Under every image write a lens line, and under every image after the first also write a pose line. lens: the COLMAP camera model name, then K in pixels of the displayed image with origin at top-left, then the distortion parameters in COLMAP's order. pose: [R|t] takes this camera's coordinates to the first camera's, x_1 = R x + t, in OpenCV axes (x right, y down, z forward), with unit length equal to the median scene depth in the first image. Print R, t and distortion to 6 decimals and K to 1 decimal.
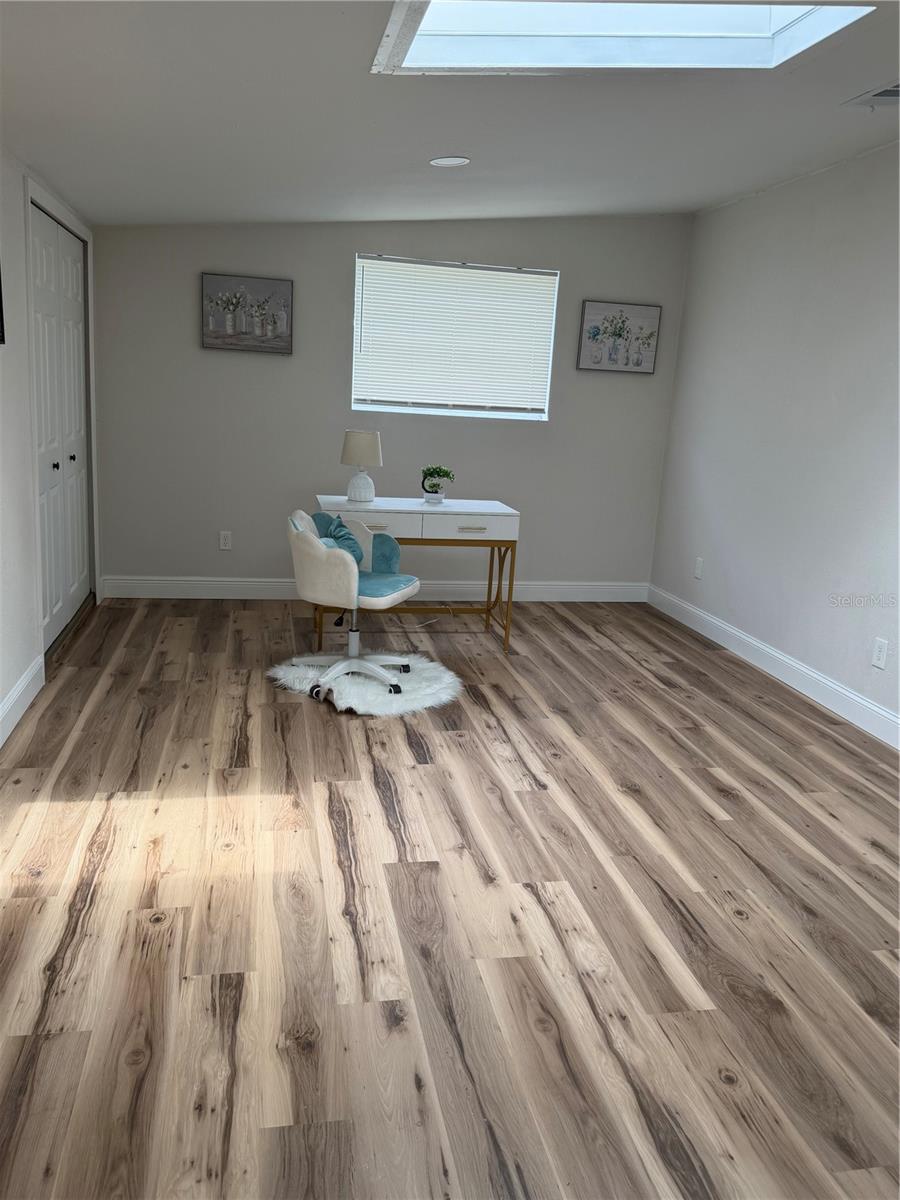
lens RADIAL K [[910.6, 0, 450.0], [0, 910.6, 600.0], [0, 0, 1]] dist [0.206309, -0.465961]
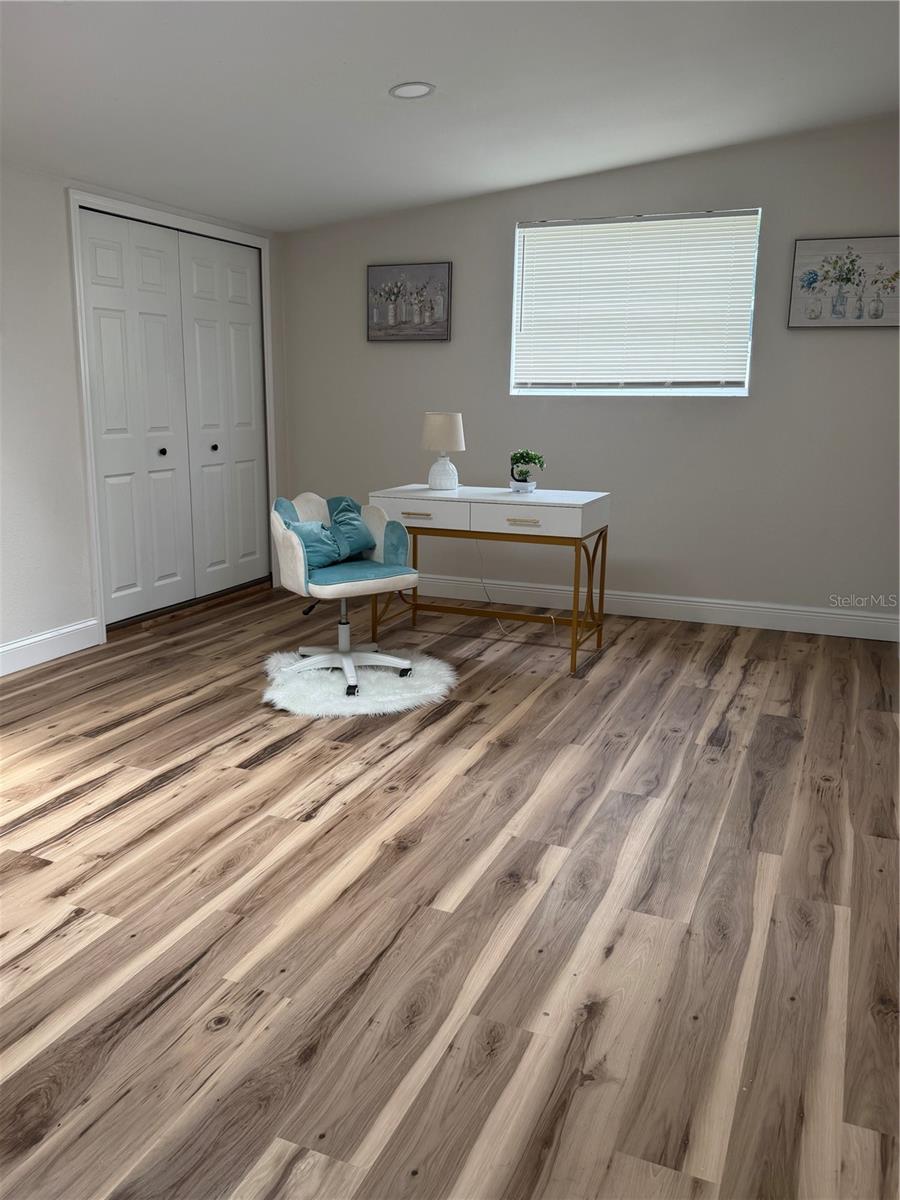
lens RADIAL K [[910.6, 0, 450.0], [0, 910.6, 600.0], [0, 0, 1]] dist [0.206309, -0.465961]
pose [[0.824700, 0.075718, -0.560479, 0.498329], [-0.088677, 0.996052, 0.004080, -0.003416], [0.558575, 0.046337, 0.828159, 0.292641]]
